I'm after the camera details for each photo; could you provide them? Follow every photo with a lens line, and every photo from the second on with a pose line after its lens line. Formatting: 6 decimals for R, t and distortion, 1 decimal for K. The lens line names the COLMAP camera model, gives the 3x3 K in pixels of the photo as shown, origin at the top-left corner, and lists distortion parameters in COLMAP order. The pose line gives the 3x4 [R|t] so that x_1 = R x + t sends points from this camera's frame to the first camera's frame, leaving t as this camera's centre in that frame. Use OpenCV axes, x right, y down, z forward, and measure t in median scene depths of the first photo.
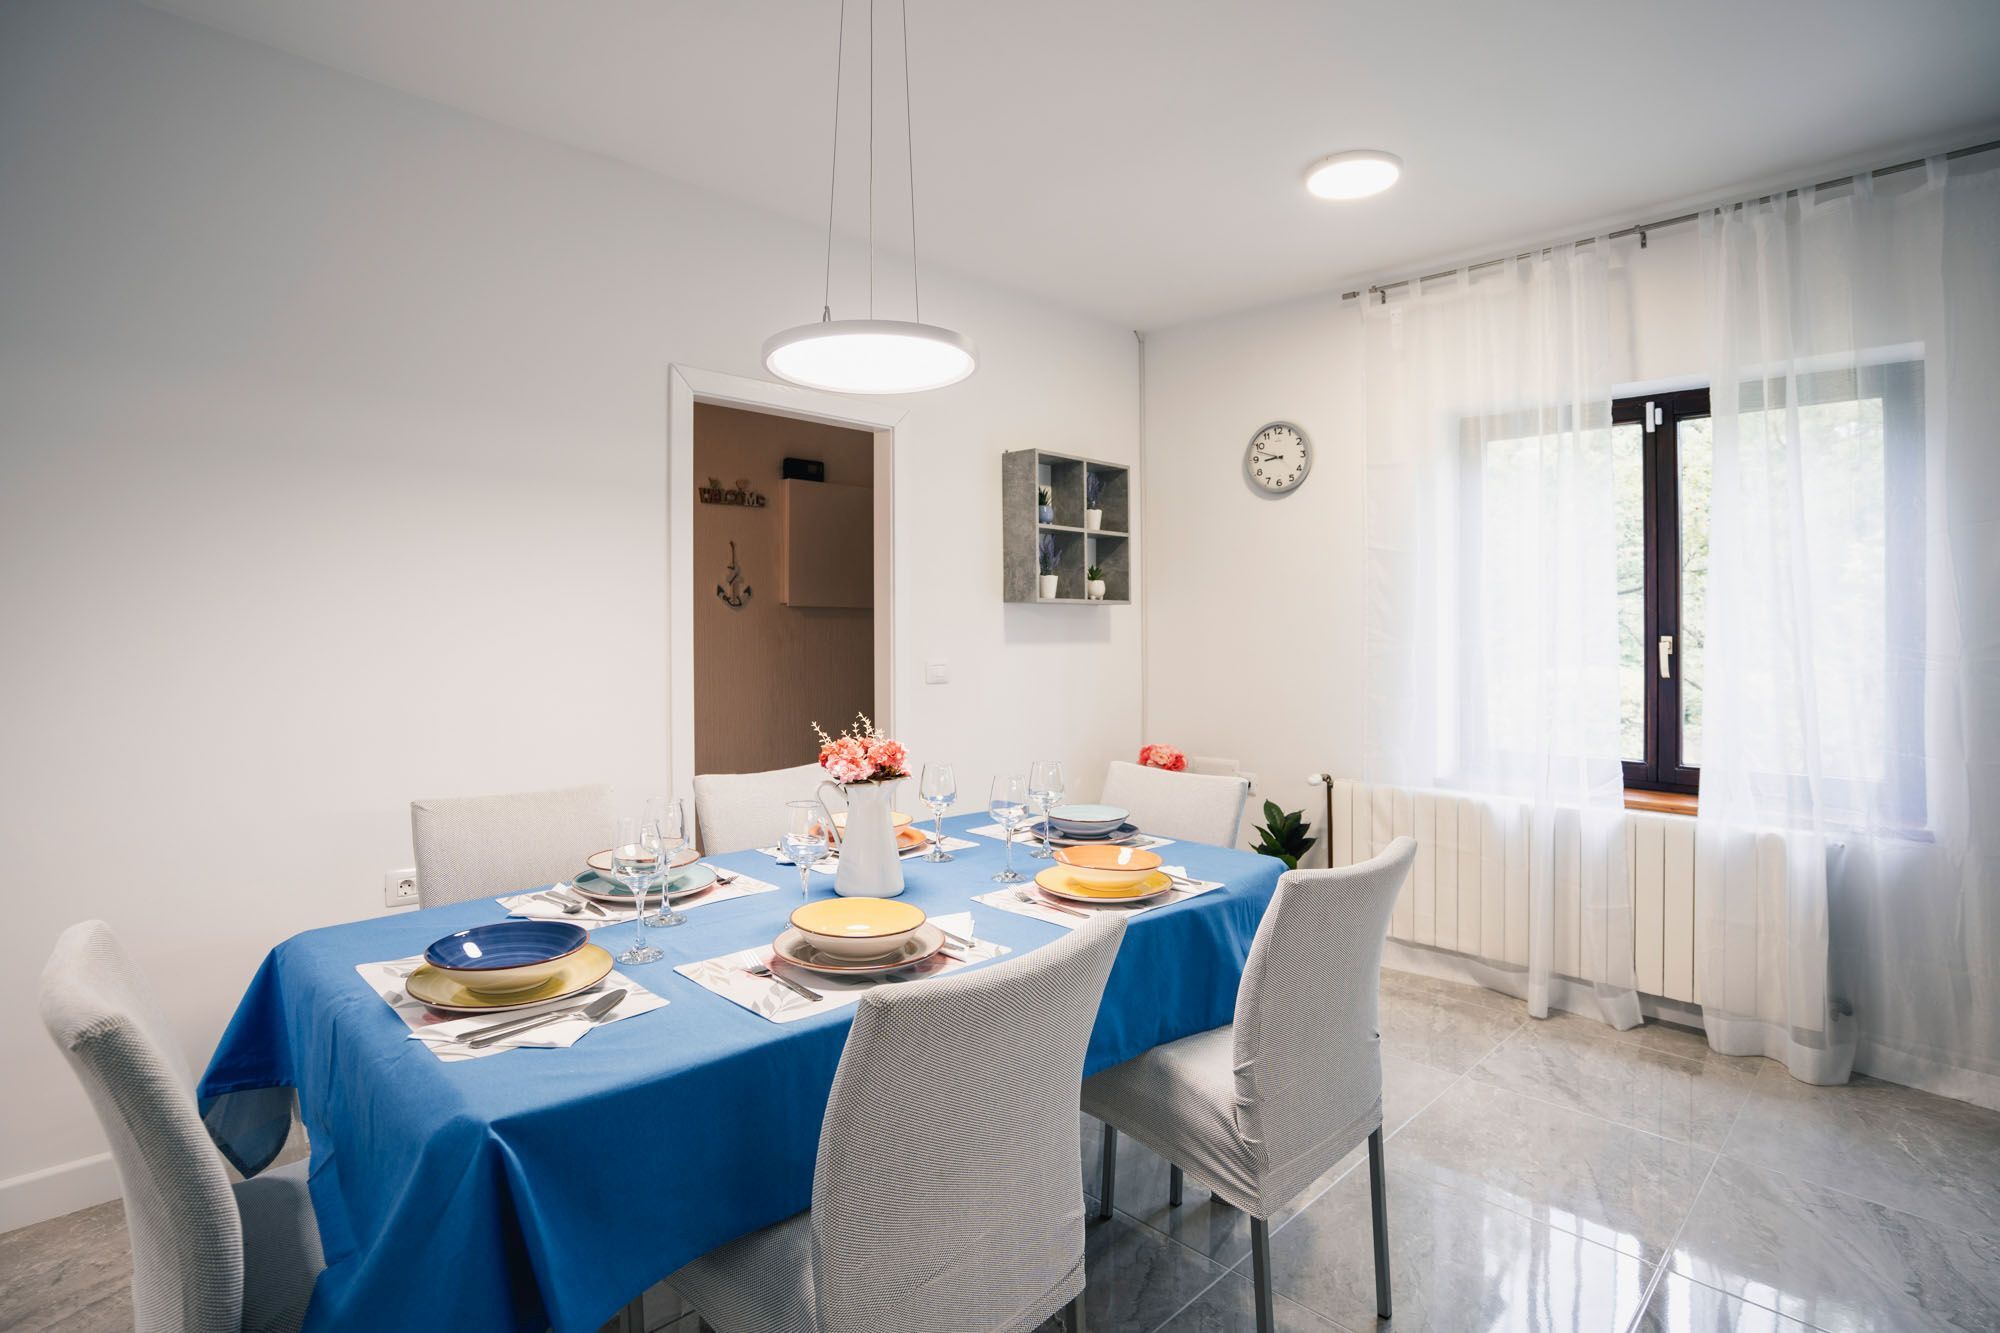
lens RADIAL K [[973.3, 0, 1010.2], [0, 973.3, 623.5], [0, 0, 1]] dist [-0.014715, -0.000585]
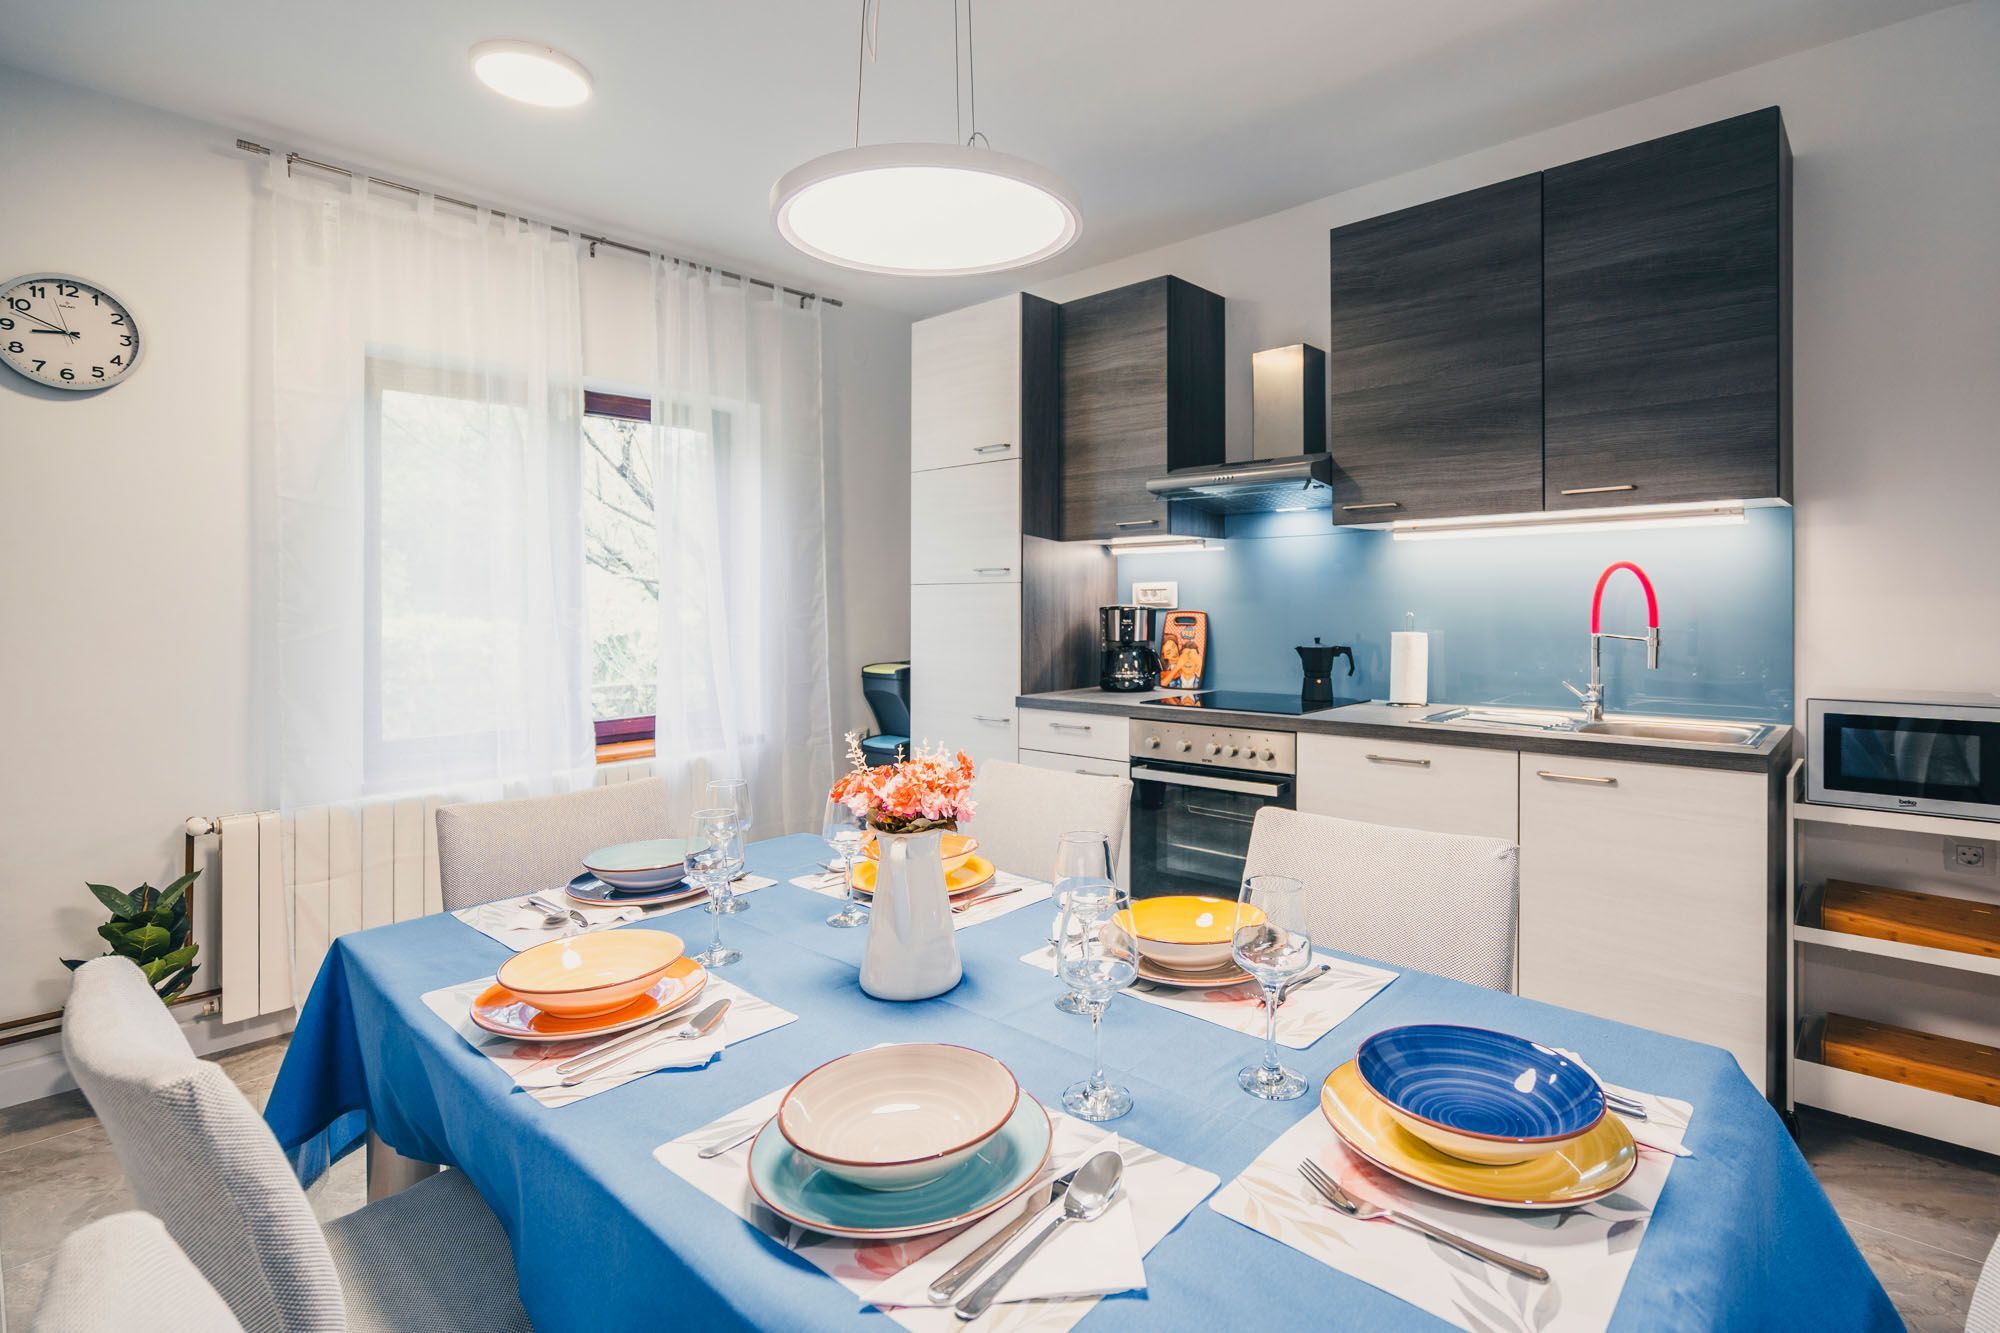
lens RADIAL K [[973.3, 0, 1010.2], [0, 973.3, 623.5], [0, 0, 1]] dist [-0.014715, -0.000585]
pose [[-0.027462, -0.026048, 0.999283, -0.460614], [0.010284, 0.999600, 0.026339, 0.006122], [-0.999570, 0.011000, -0.027183, 0.535299]]
